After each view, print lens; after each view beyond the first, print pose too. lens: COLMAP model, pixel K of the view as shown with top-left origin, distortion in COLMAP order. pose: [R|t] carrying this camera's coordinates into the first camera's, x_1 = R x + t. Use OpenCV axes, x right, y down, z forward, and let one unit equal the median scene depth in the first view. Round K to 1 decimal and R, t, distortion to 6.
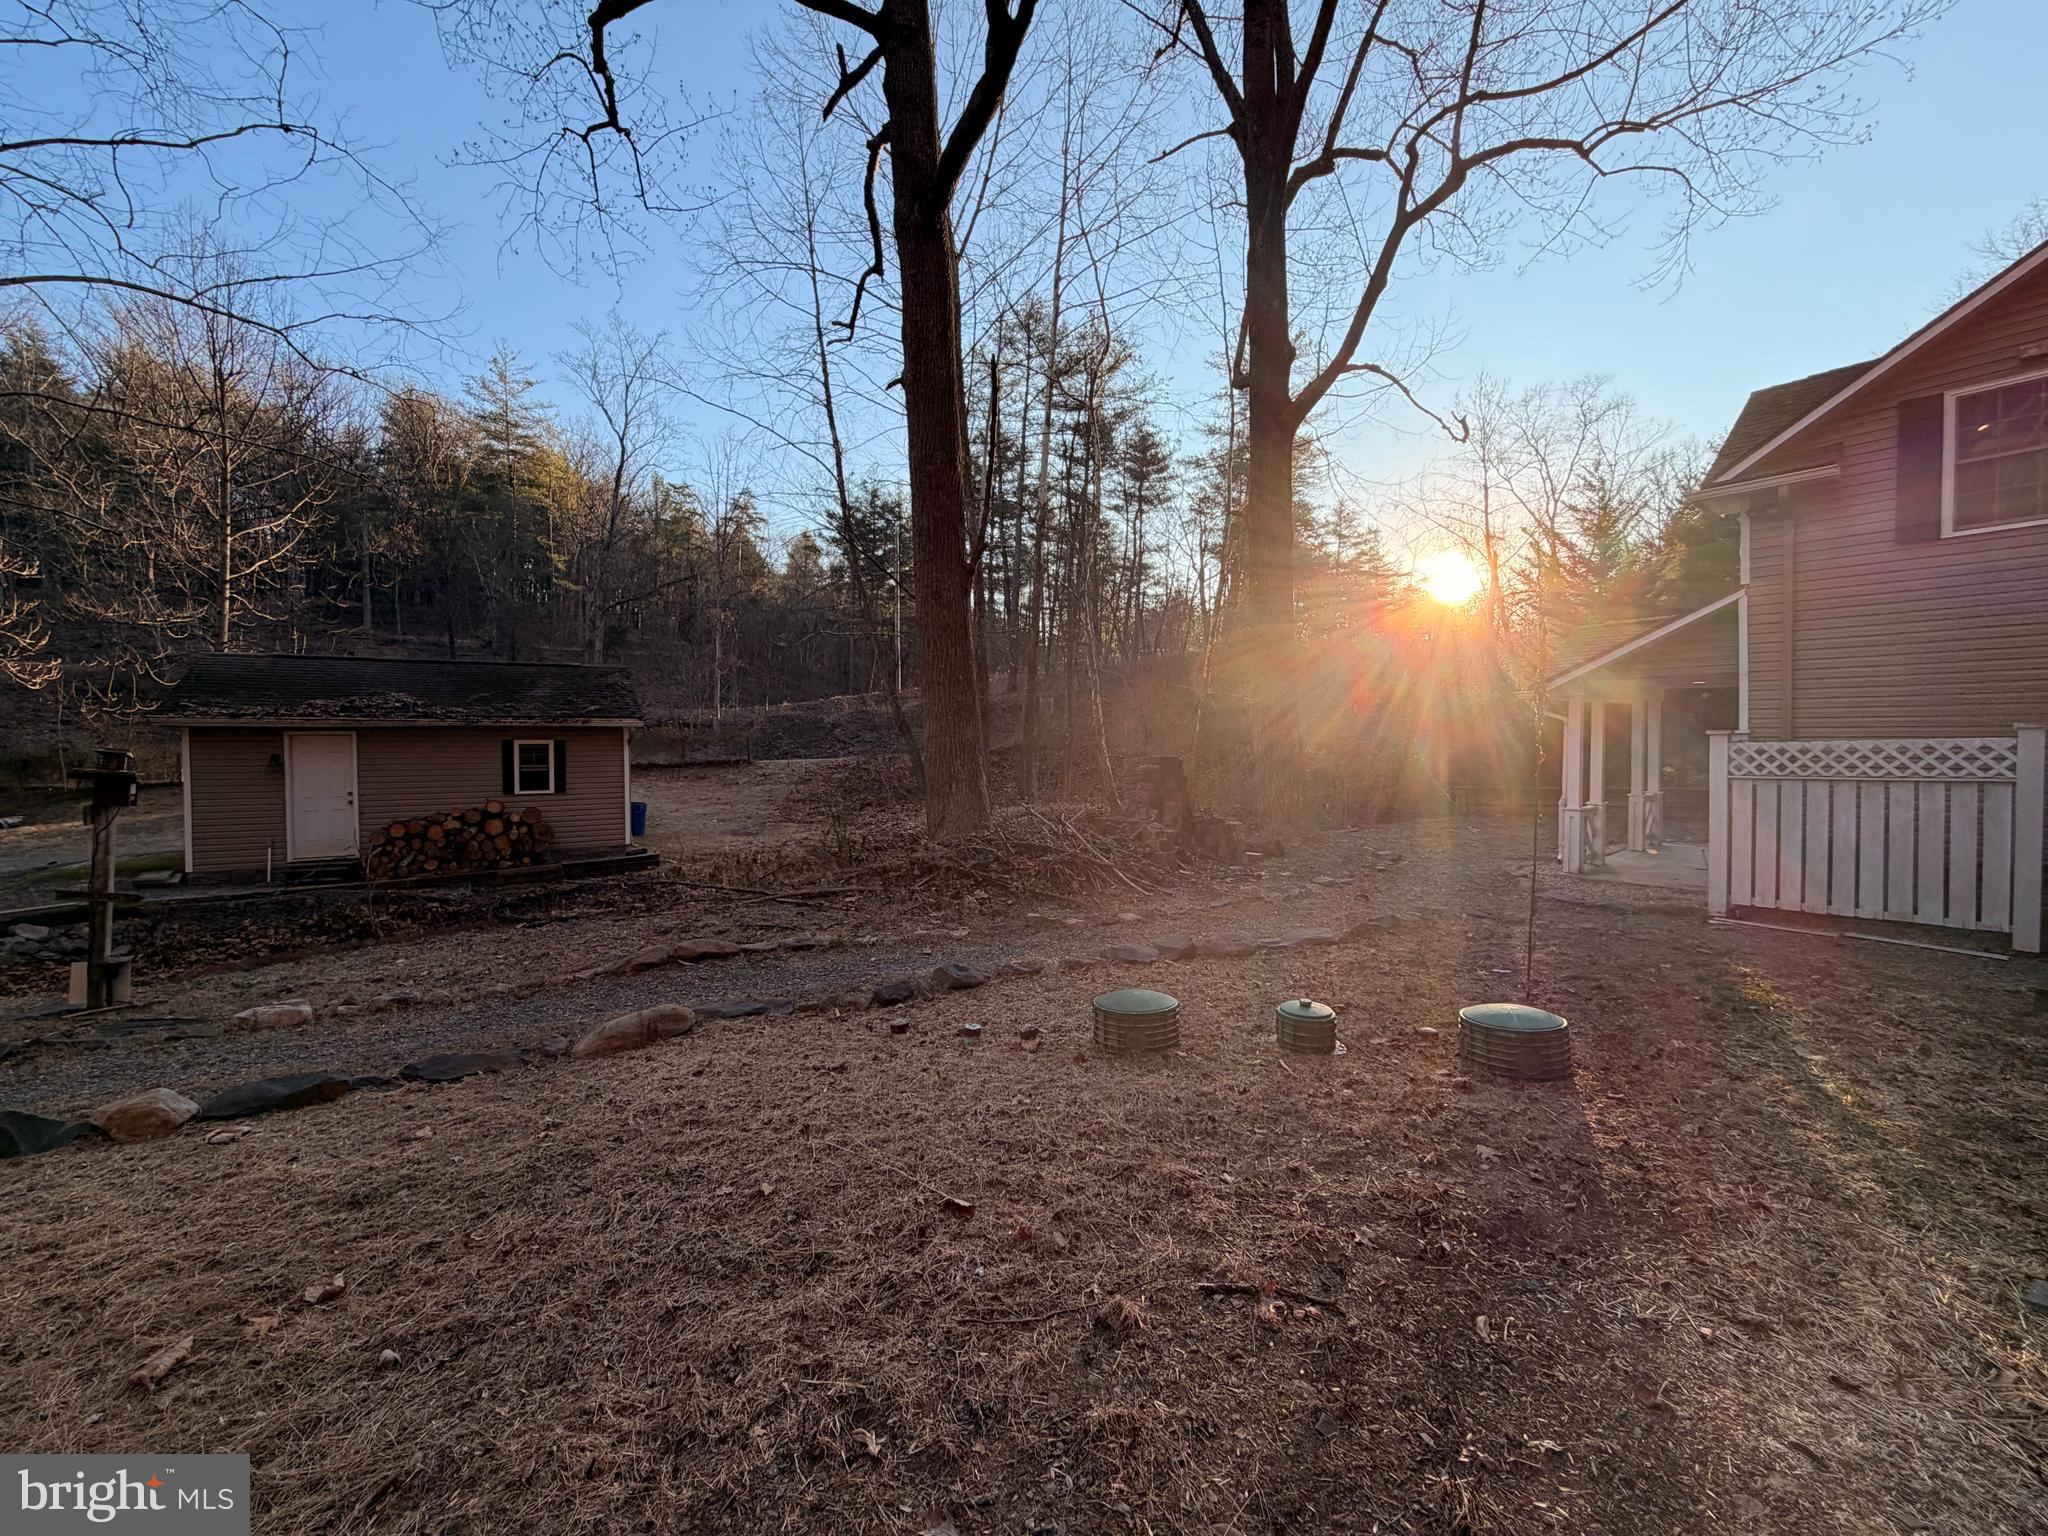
lens RADIAL K [[808.7, 0, 1022.3], [0, 808.7, 764.4], [0, 0, 1]] dist [-0.004335, 0.000164]
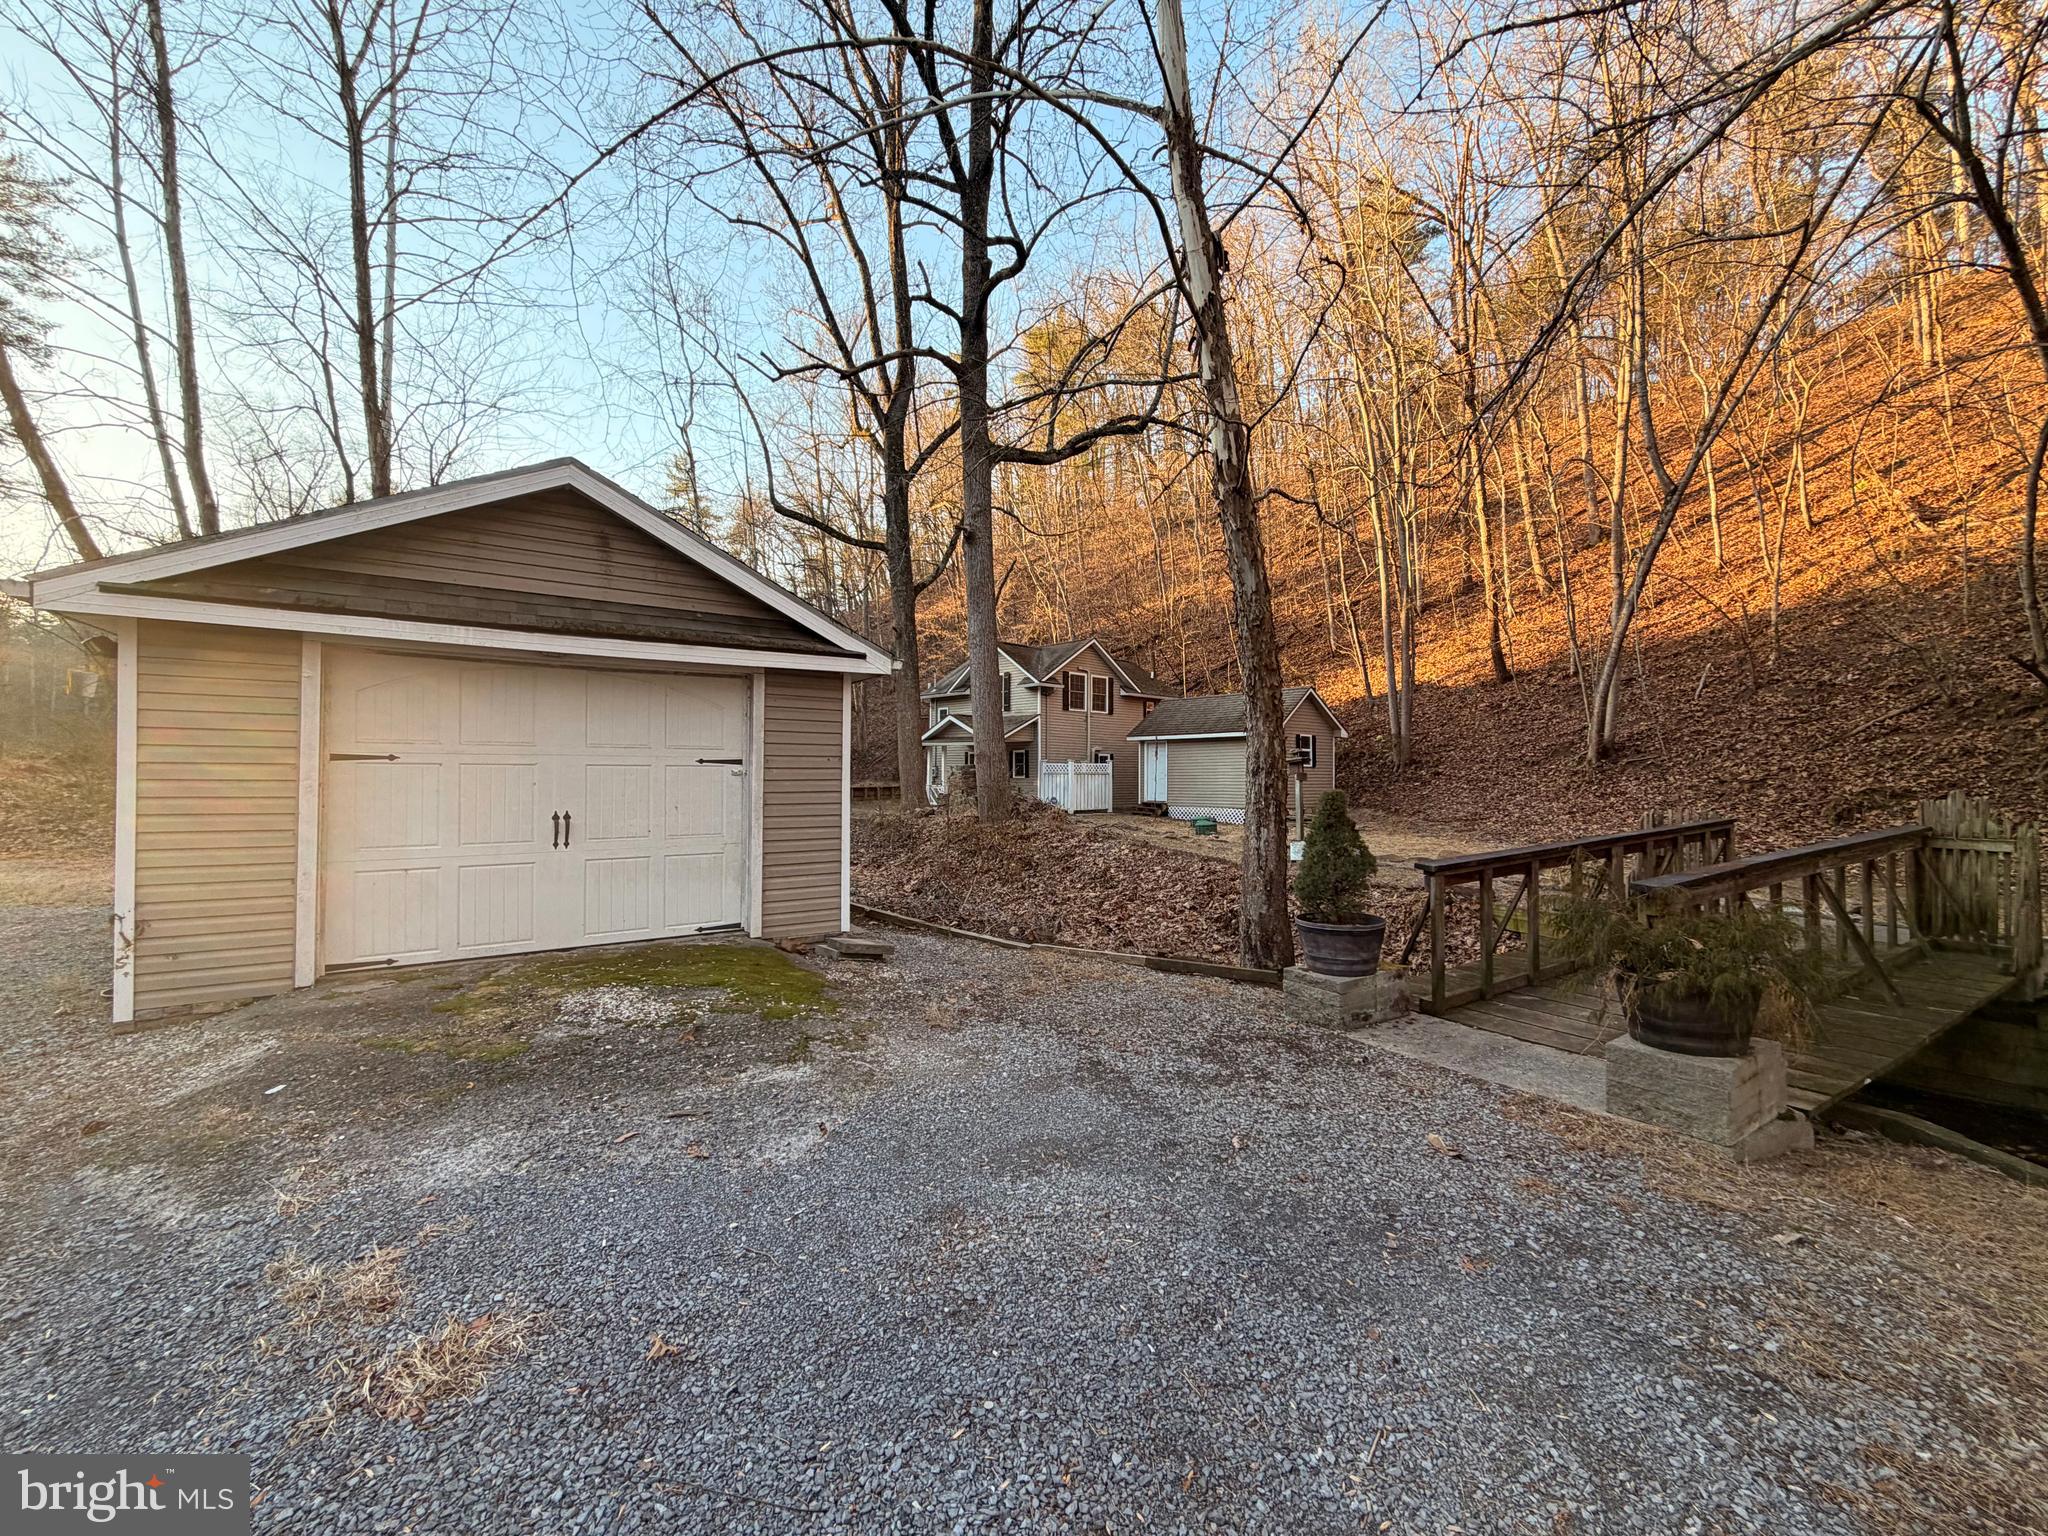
lens RADIAL K [[808.7, 0, 1013.5], [0, 808.7, 764.9], [0, 0, 1]] dist [-0.004335, 0.000164]
pose [[-0.055851, 0.021033, 0.998218, -1.598417], [0.013984, 0.999696, -0.020282, 0.028673], [-0.998341, 0.012827, -0.056128, 0.902921]]
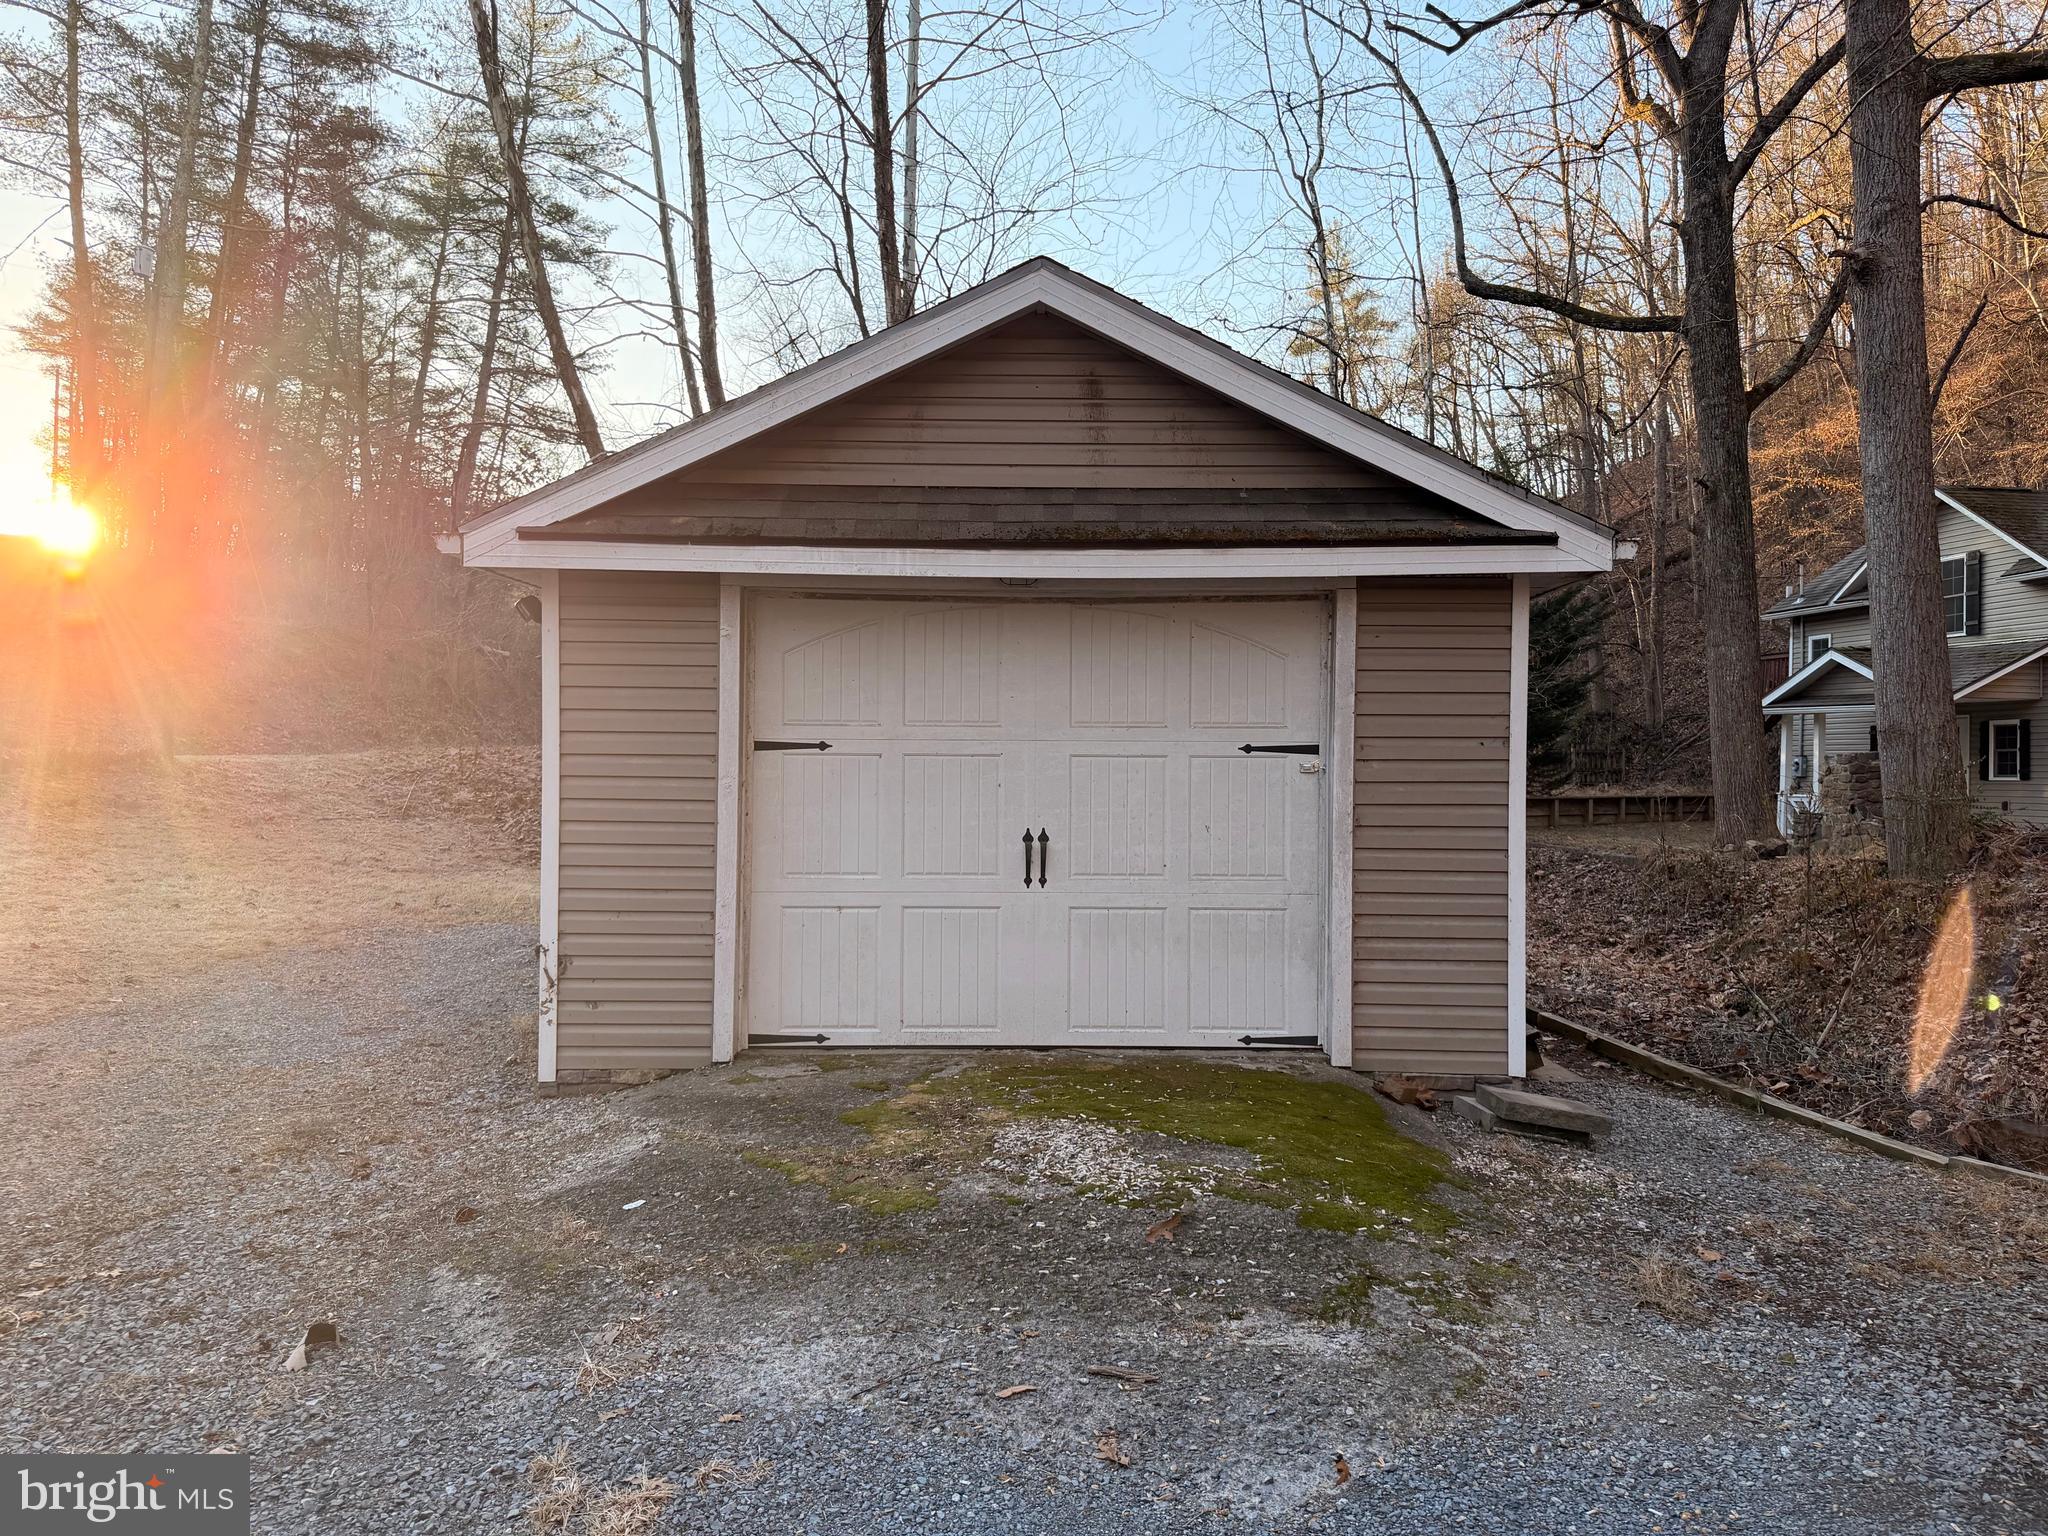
lens RADIAL K [[1424.8, 0, 1030.3], [0, 1424.8, 773.5], [0, 0, 1]] dist [0.045779, -0.053742]
pose [[0.518936, 0.008076, 0.854775, -1.561651], [0.003383, 0.999928, -0.011502, 0.027980], [-0.854807, 0.008861, 0.518871, 0.871066]]
